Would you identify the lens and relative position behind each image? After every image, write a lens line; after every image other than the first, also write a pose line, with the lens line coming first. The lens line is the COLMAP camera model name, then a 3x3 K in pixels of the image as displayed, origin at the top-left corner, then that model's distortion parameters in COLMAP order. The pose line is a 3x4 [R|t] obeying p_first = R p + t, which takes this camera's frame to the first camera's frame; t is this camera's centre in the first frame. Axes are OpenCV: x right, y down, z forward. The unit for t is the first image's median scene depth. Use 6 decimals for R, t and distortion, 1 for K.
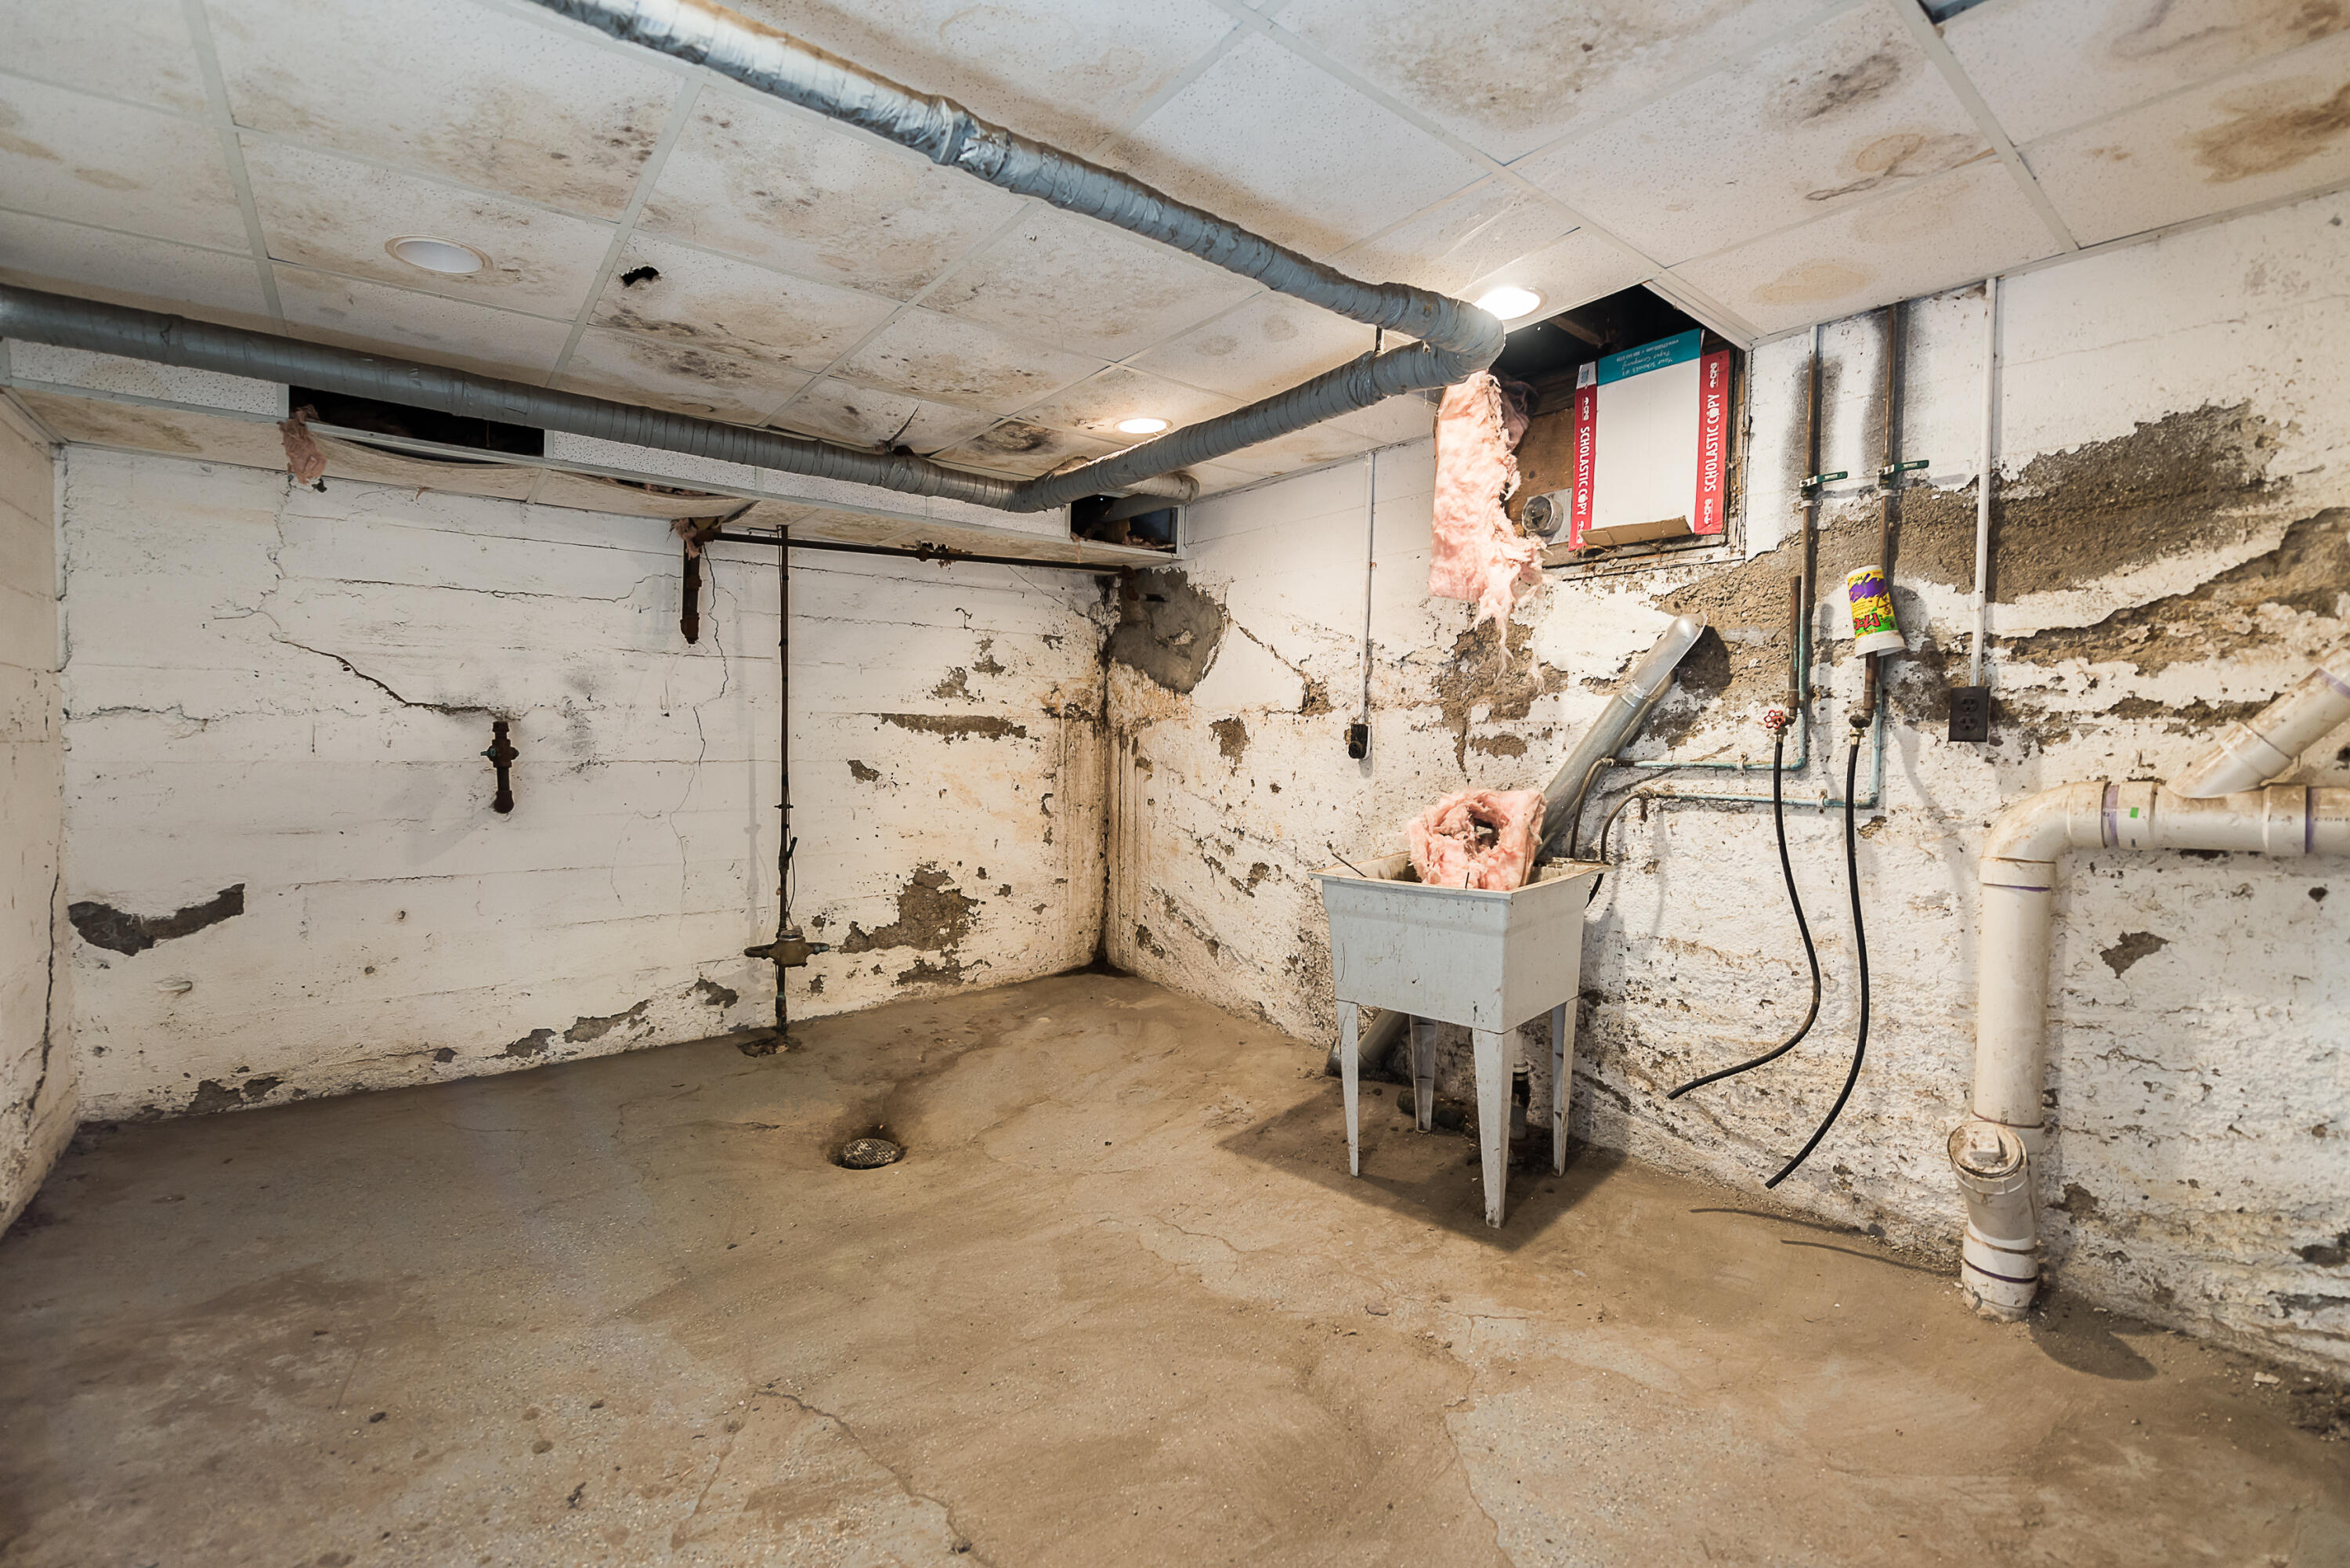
lens RADIAL K [[937.5, 0, 1157.9], [0, 937.5, 772.7], [0, 0, 1]] dist [-0.000996, -0.009798]
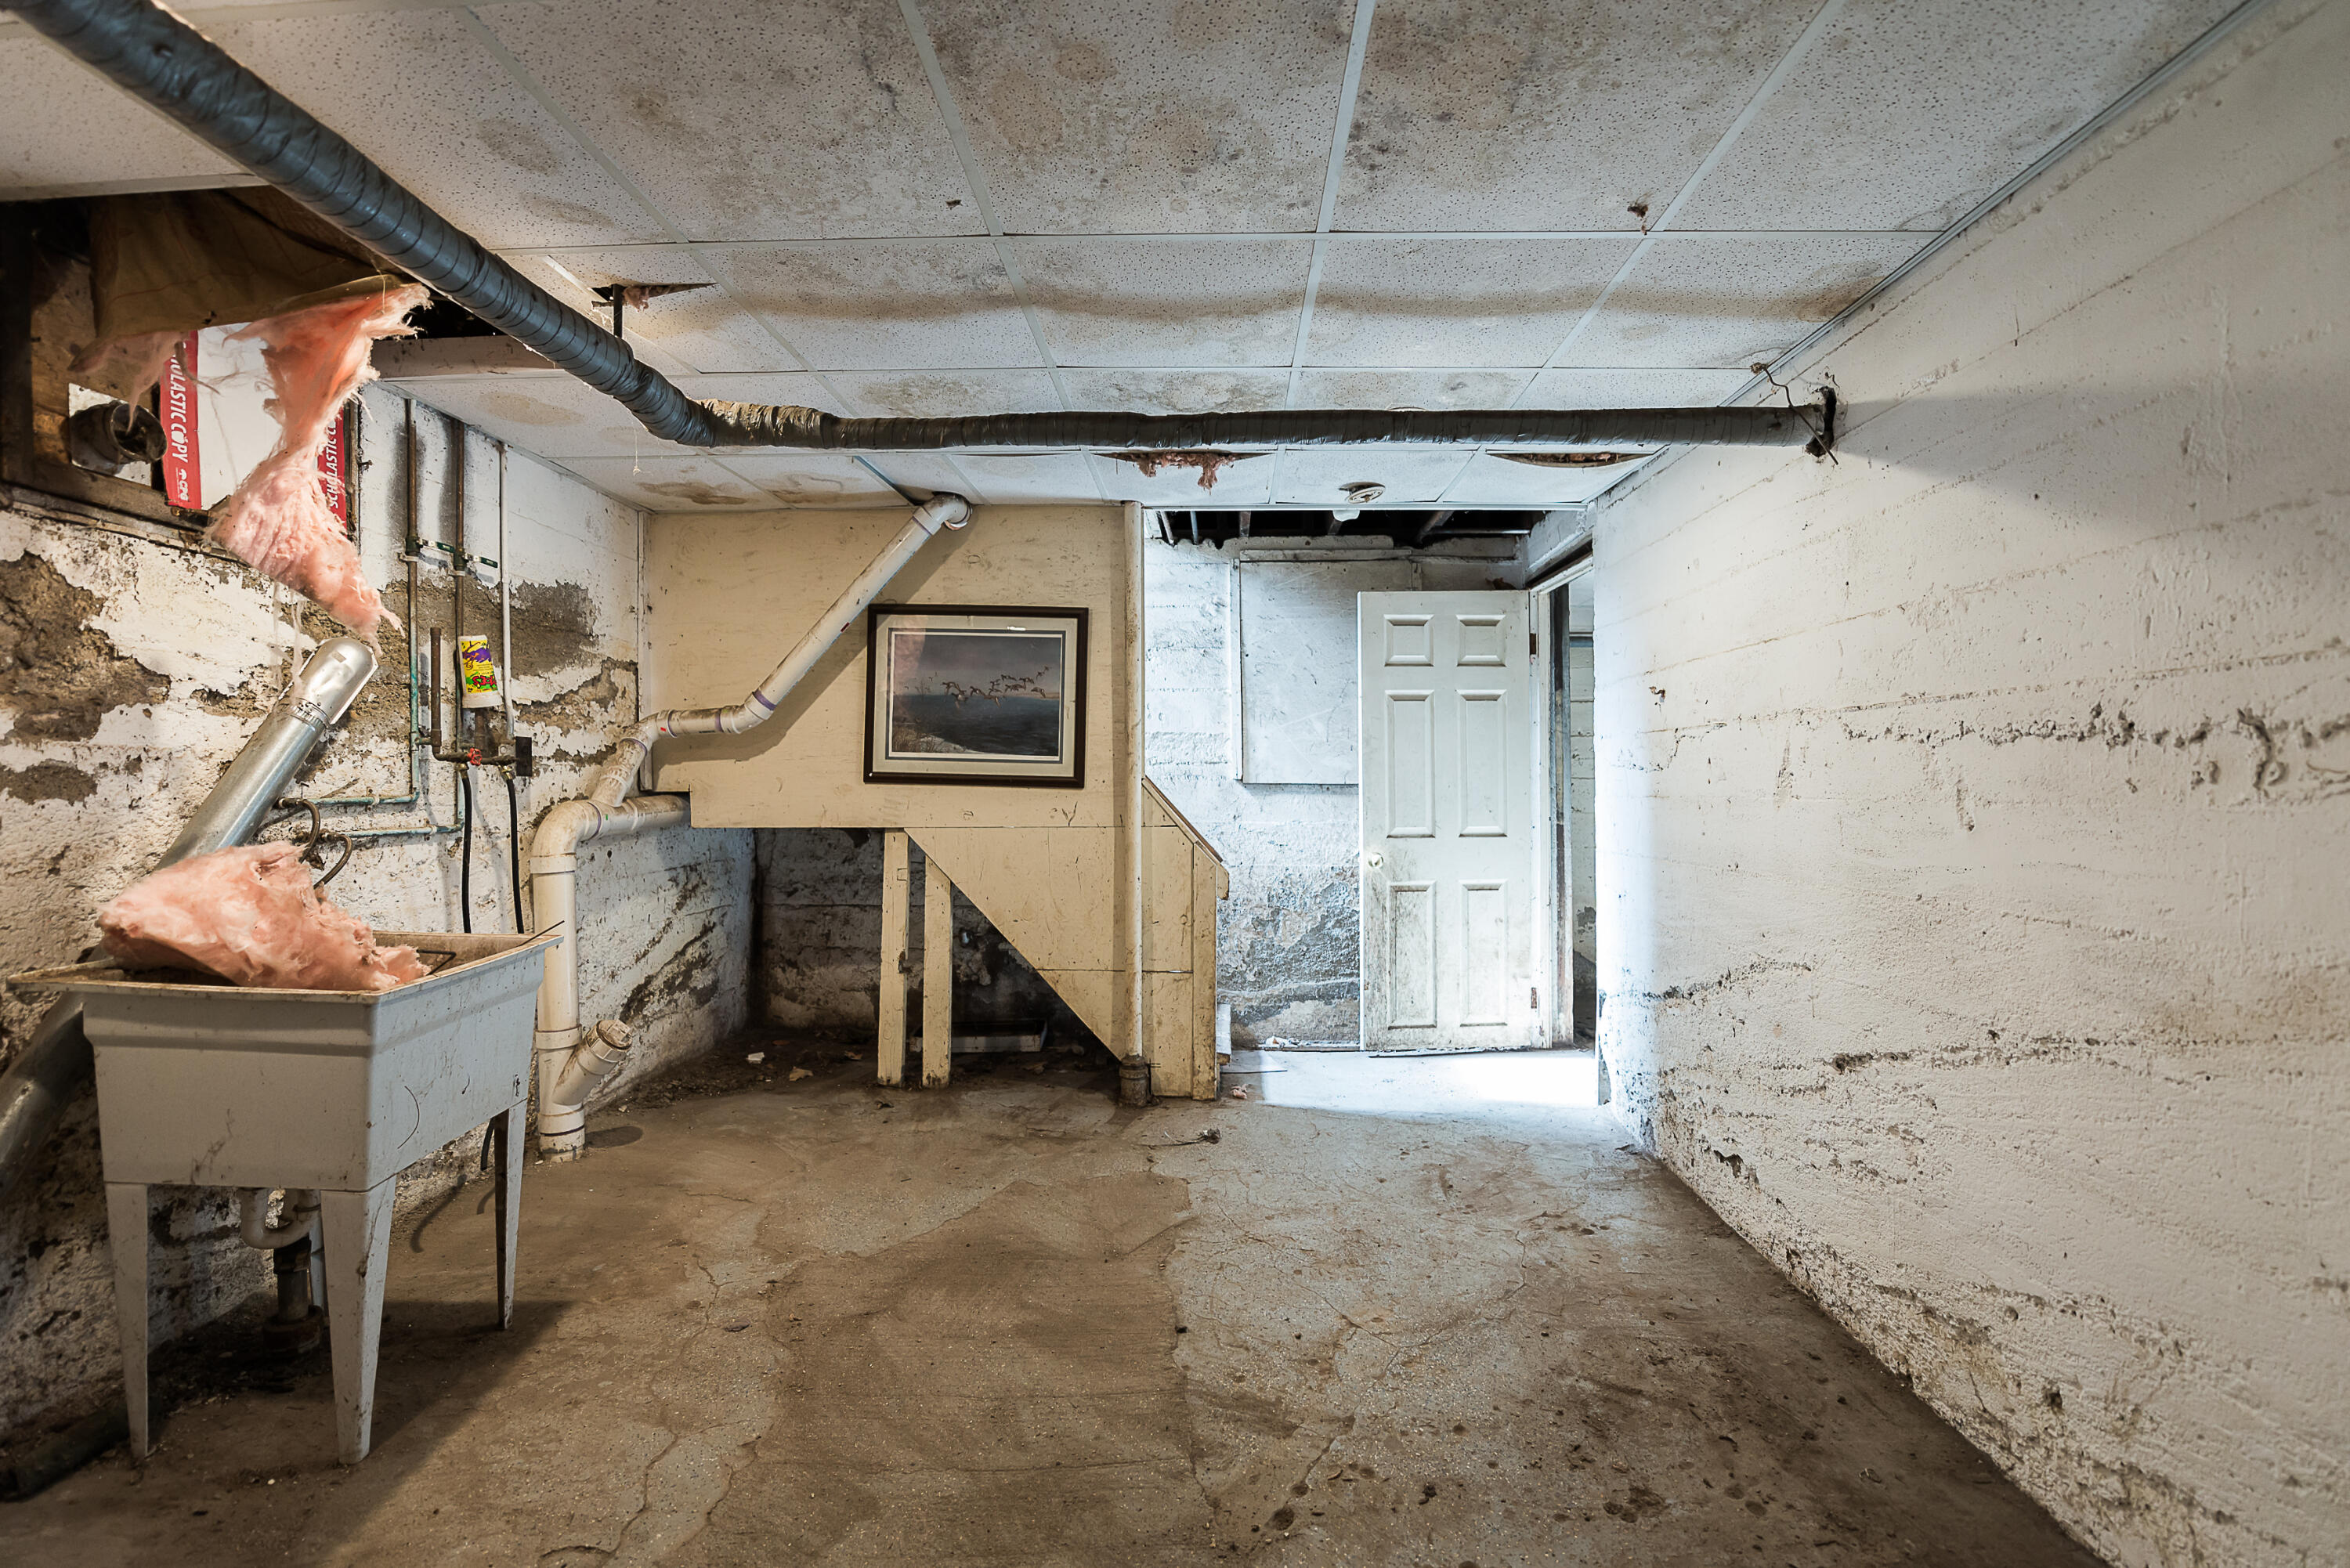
lens RADIAL K [[937.5, 0, 1157.9], [0, 937.5, 772.7], [0, 0, 1]] dist [-0.000996, -0.009798]
pose [[-0.732586, -0.005053, 0.680656, -0.750839], [0.013542, 0.999666, 0.021997, -0.054264], [-0.680540, 0.025332, -0.732273, 1.318999]]
